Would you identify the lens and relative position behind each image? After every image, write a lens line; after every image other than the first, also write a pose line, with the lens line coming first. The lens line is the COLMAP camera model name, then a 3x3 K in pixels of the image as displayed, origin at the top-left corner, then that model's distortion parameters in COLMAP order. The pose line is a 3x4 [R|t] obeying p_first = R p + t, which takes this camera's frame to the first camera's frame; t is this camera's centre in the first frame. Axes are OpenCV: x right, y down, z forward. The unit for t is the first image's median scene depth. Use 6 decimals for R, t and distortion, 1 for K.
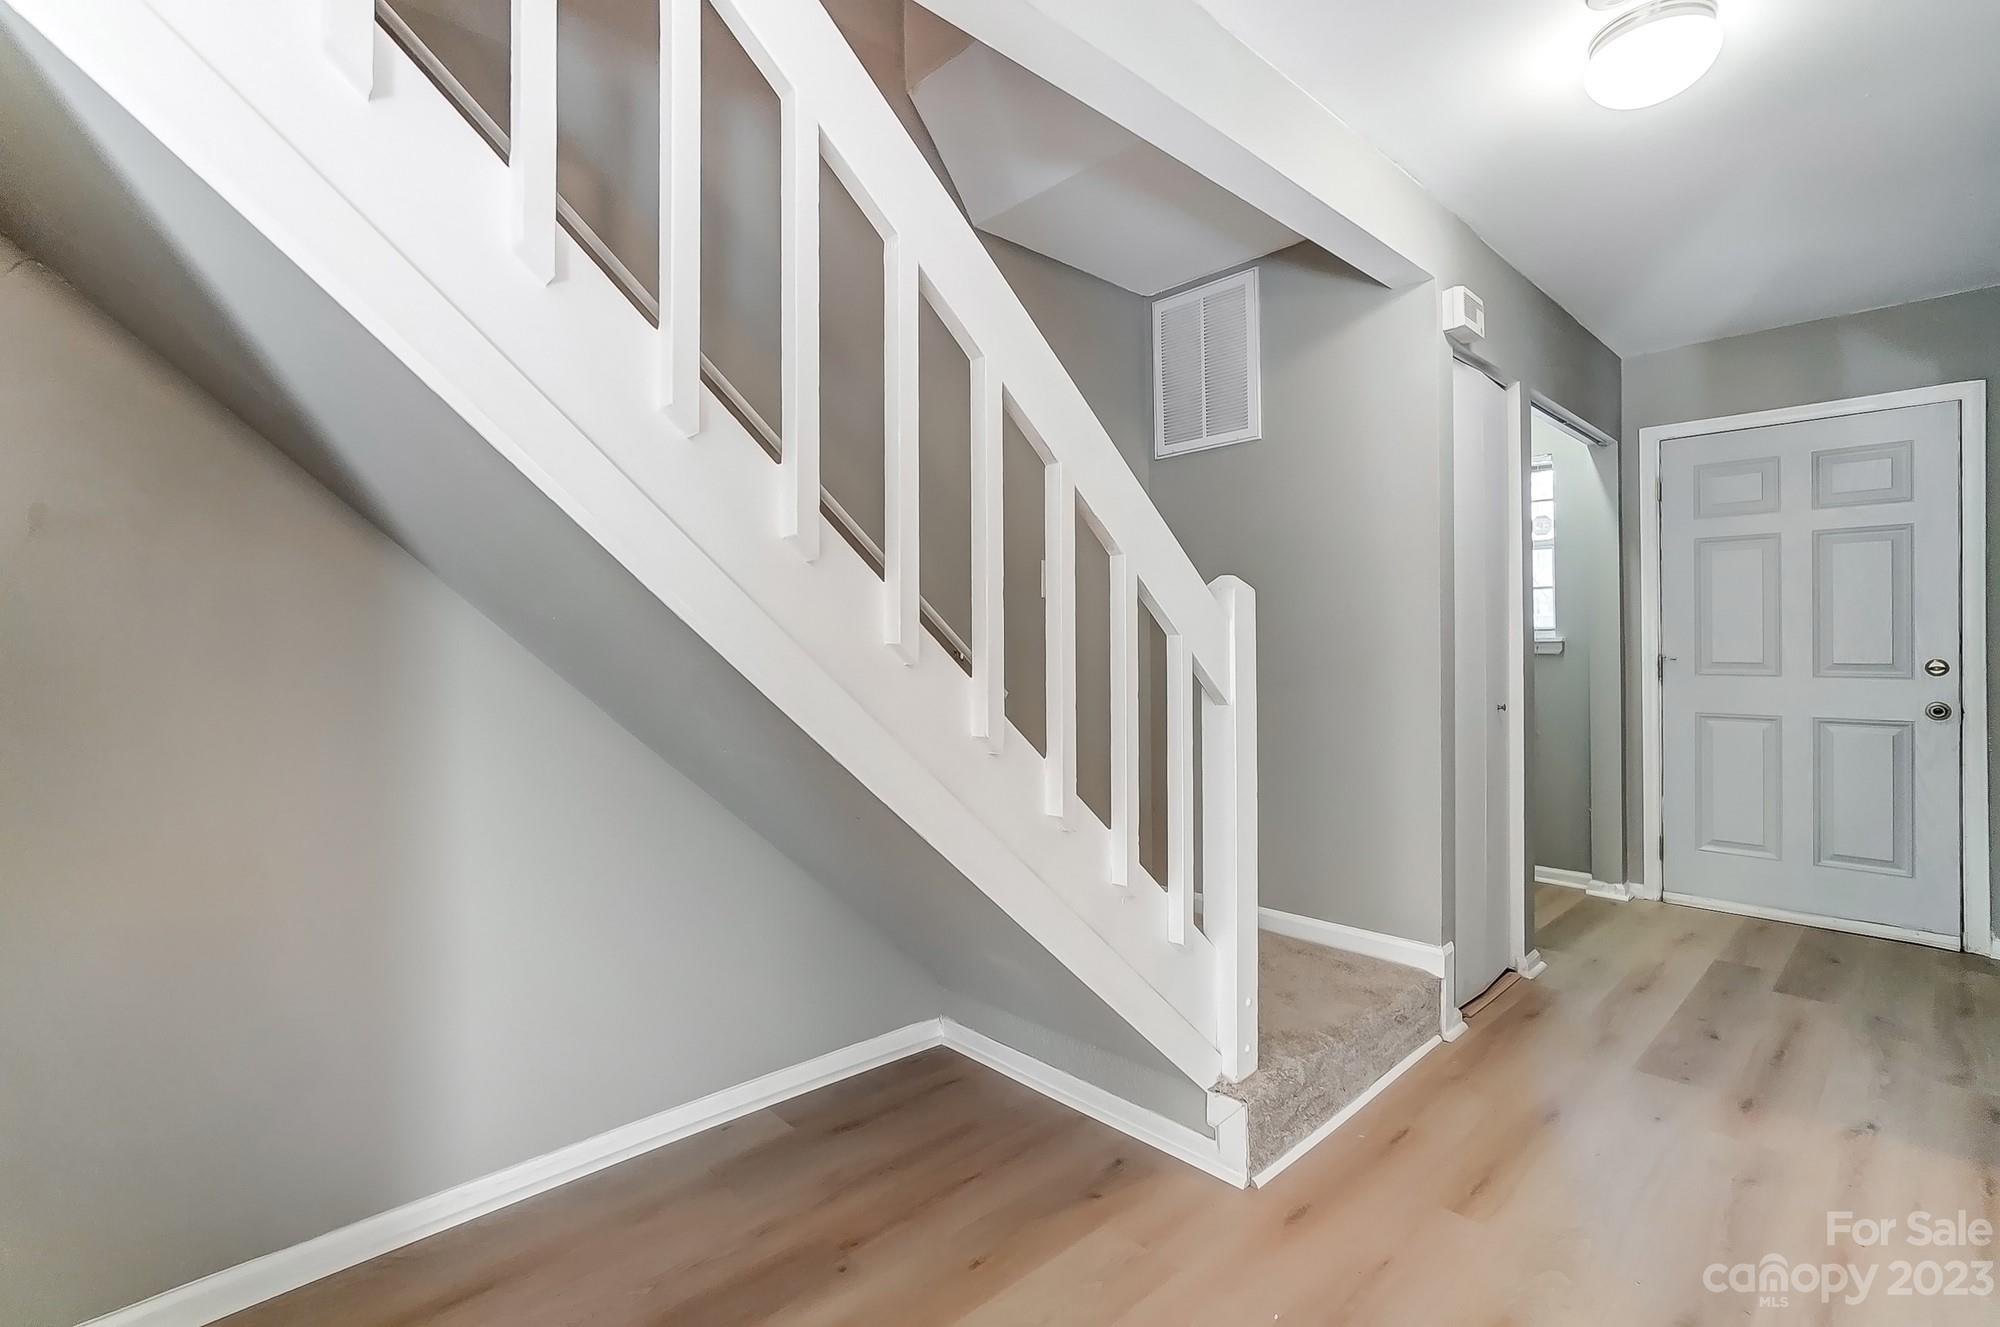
lens RADIAL K [[891.7, 0, 997.1], [0, 891.7, 653.6], [0, 0, 1]] dist [-0.012215, 0.010203]
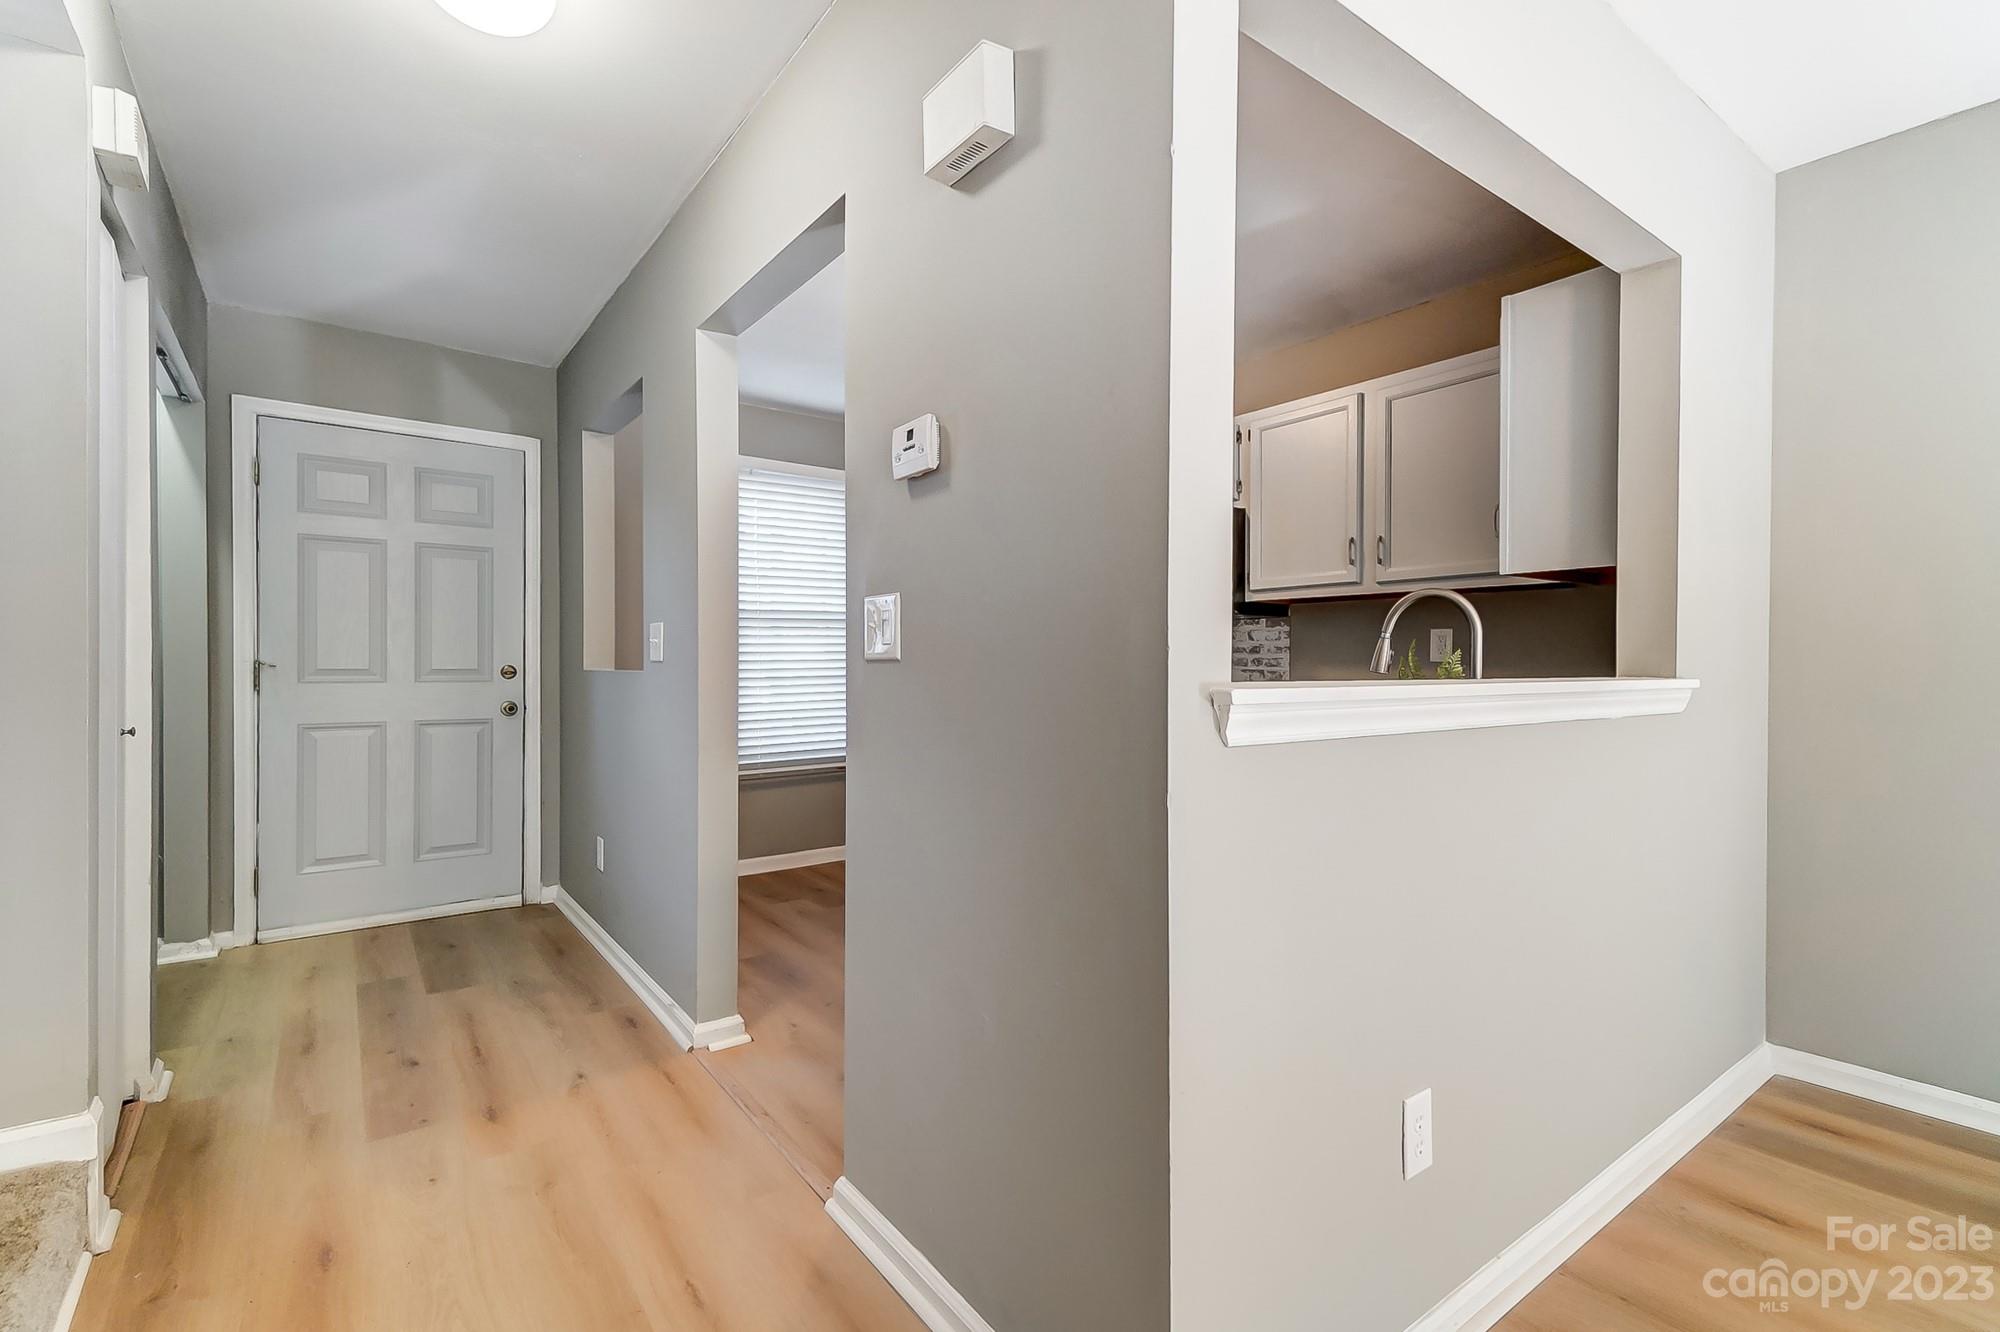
lens RADIAL K [[891.7, 0, 997.9], [0, 891.7, 666.3], [0, 0, 1]] dist [-0.012215, 0.010203]
pose [[0.106703, -0.001402, 0.994290, -0.048591], [-0.001360, 0.999998, 0.001556, 0.004969], [-0.994290, -0.001518, 0.106701, 0.210176]]
